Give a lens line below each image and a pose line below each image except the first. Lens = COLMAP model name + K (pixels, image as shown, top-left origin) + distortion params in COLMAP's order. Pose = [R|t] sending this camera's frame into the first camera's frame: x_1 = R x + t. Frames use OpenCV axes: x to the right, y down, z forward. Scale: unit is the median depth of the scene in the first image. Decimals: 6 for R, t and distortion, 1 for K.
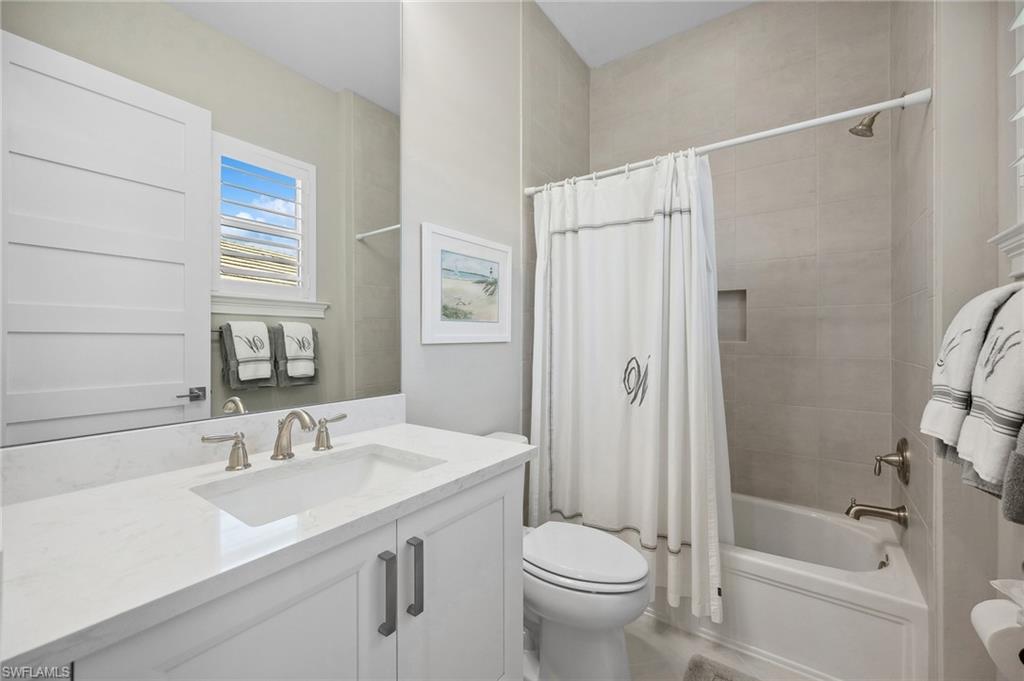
lens RADIAL K [[413.2, 0, 510.0], [0, 413.2, 344.7], [0, 0, 1]] dist [0.001427, -0.000801]
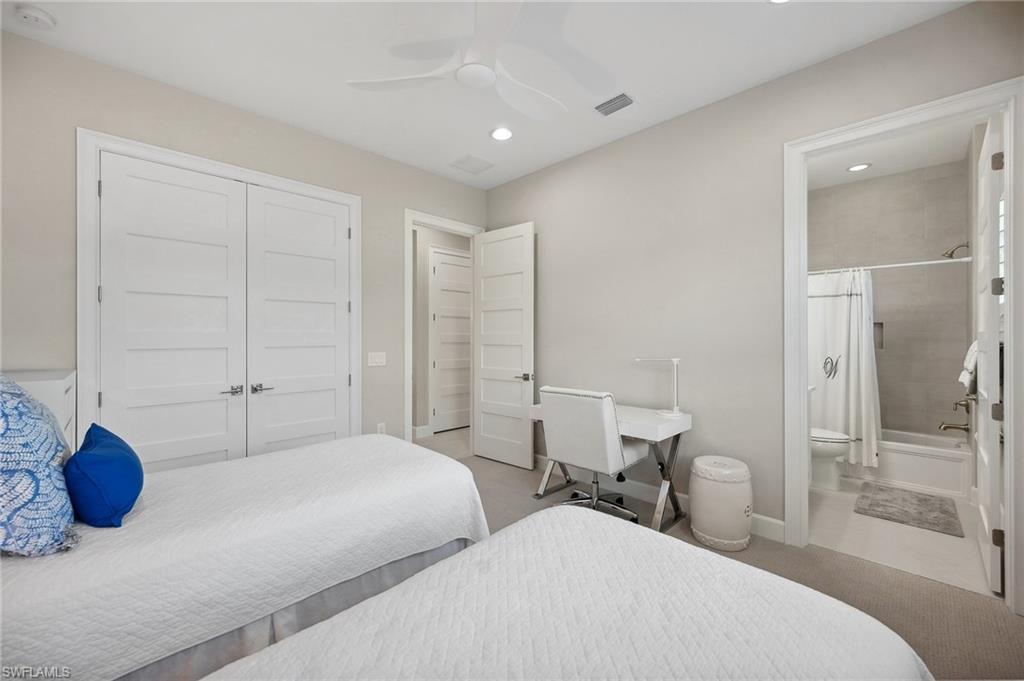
lens RADIAL K [[413.2, 0, 517.8], [0, 413.2, 343.6], [0, 0, 1]] dist [0.001427, -0.000801]
pose [[0.987848, -0.000063, -0.155425, -1.095458], [-0.000725, 0.999987, -0.005012, -0.031215], [0.155424, 0.005063, 0.987835, -1.574846]]
